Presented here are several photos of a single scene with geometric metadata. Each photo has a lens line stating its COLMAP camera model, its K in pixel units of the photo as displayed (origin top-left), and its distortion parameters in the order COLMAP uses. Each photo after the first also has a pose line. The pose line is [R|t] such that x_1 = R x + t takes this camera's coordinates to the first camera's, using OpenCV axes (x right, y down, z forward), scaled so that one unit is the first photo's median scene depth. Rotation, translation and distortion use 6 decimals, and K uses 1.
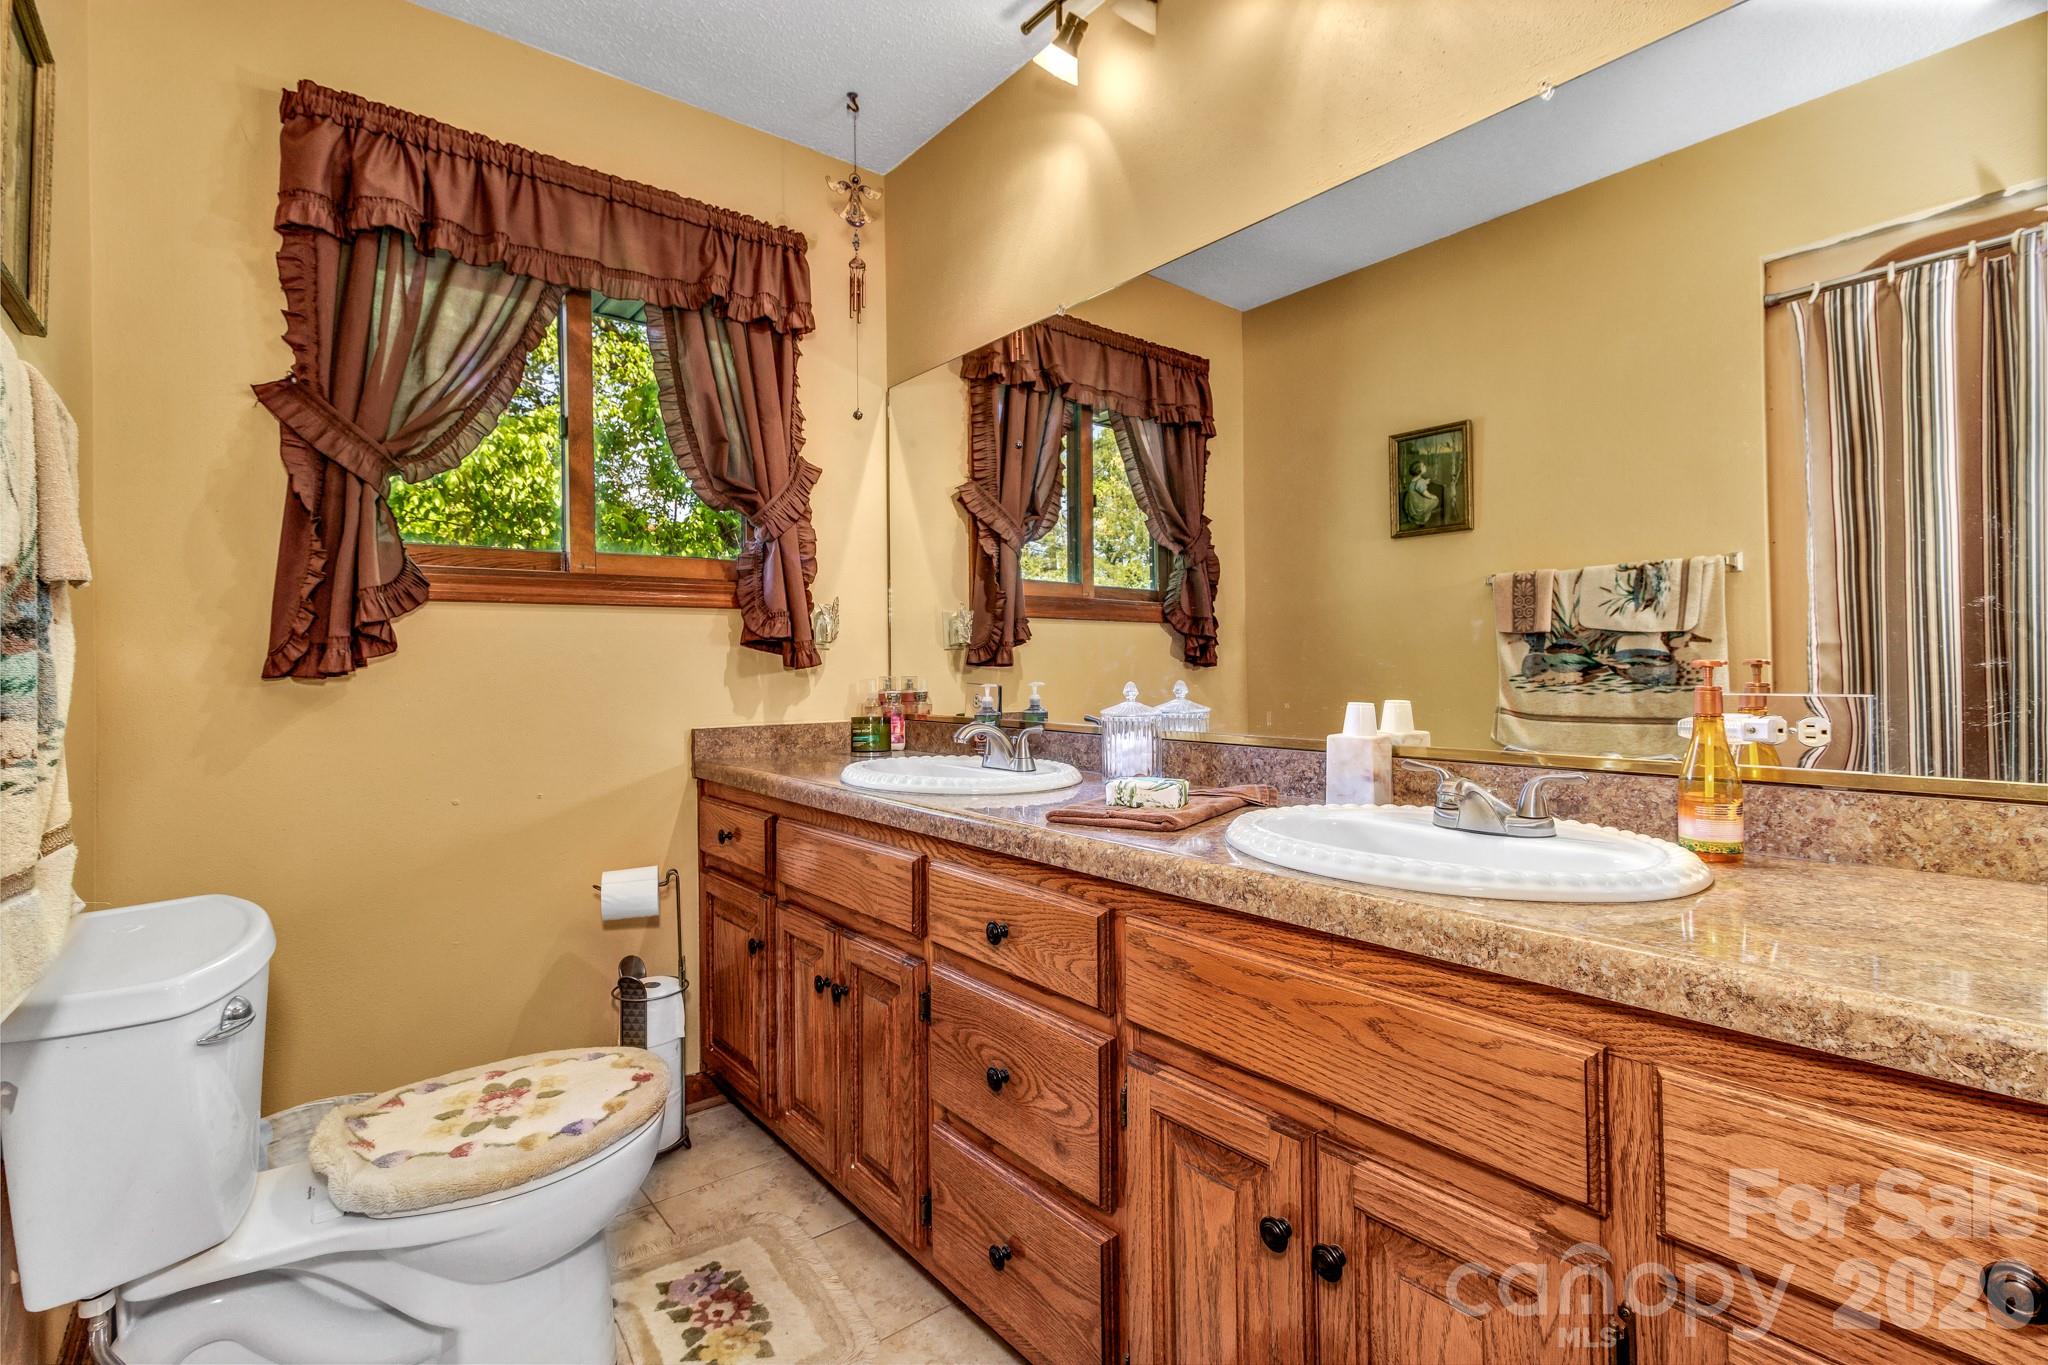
lens RADIAL K [[938.6, 0, 1031.0], [0, 938.6, 658.8], [0, 0, 1]] dist [0.003998, 0.000444]
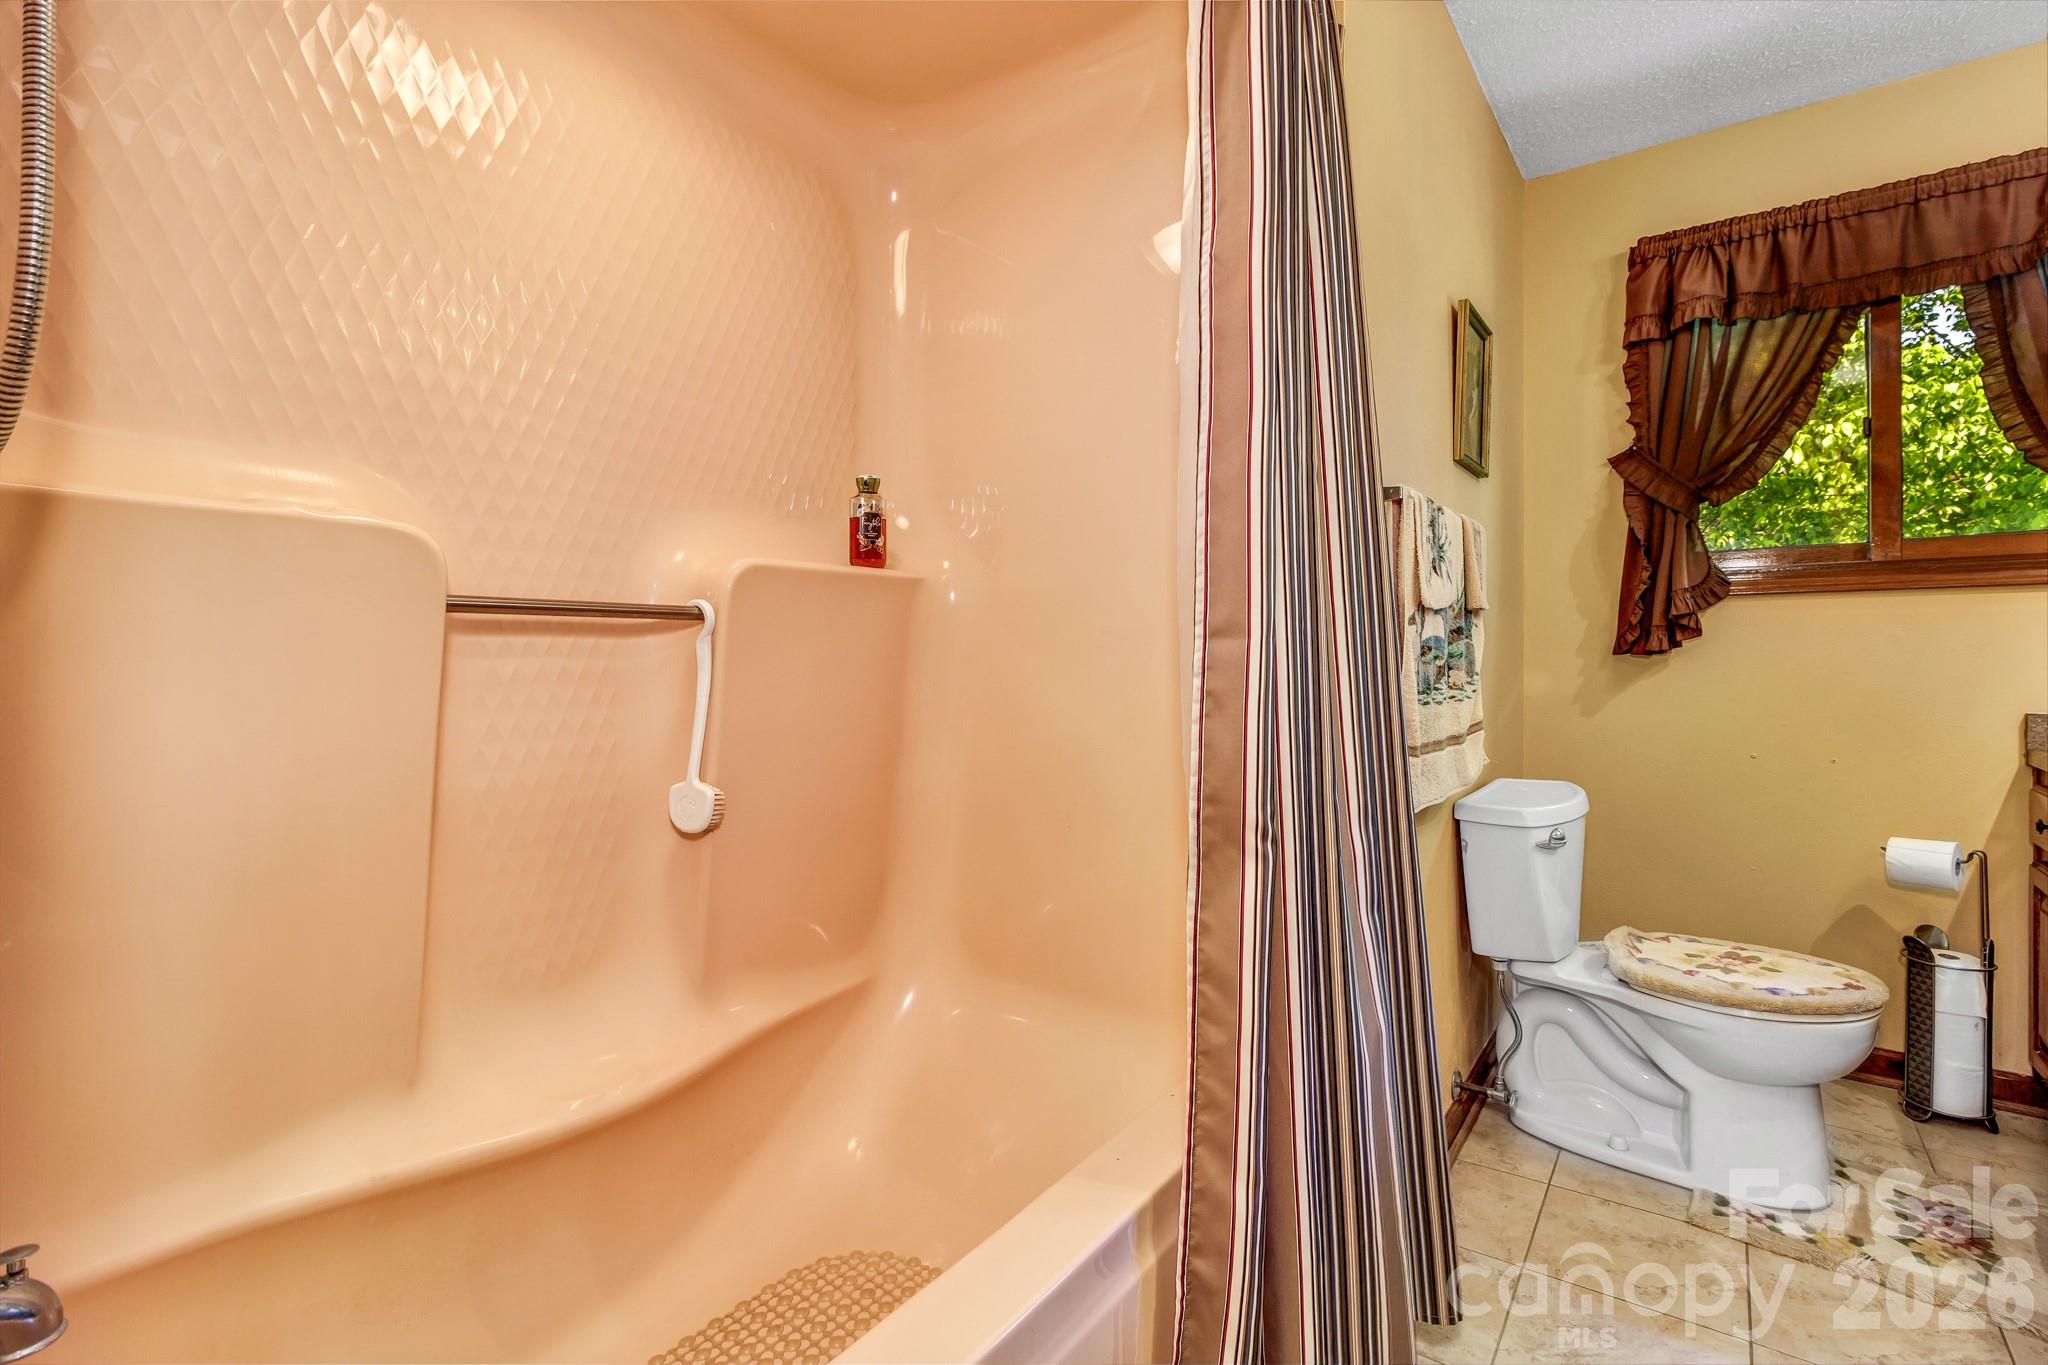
lens RADIAL K [[938.6, 0, 1031.0], [0, 938.6, 658.8], [0, 0, 1]] dist [0.003998, 0.000444]
pose [[0.249552, 0.018419, -0.968186, 0.389309], [0.008945, 0.999733, 0.021325, -0.012271], [0.968320, -0.013983, 0.249321, -0.260853]]
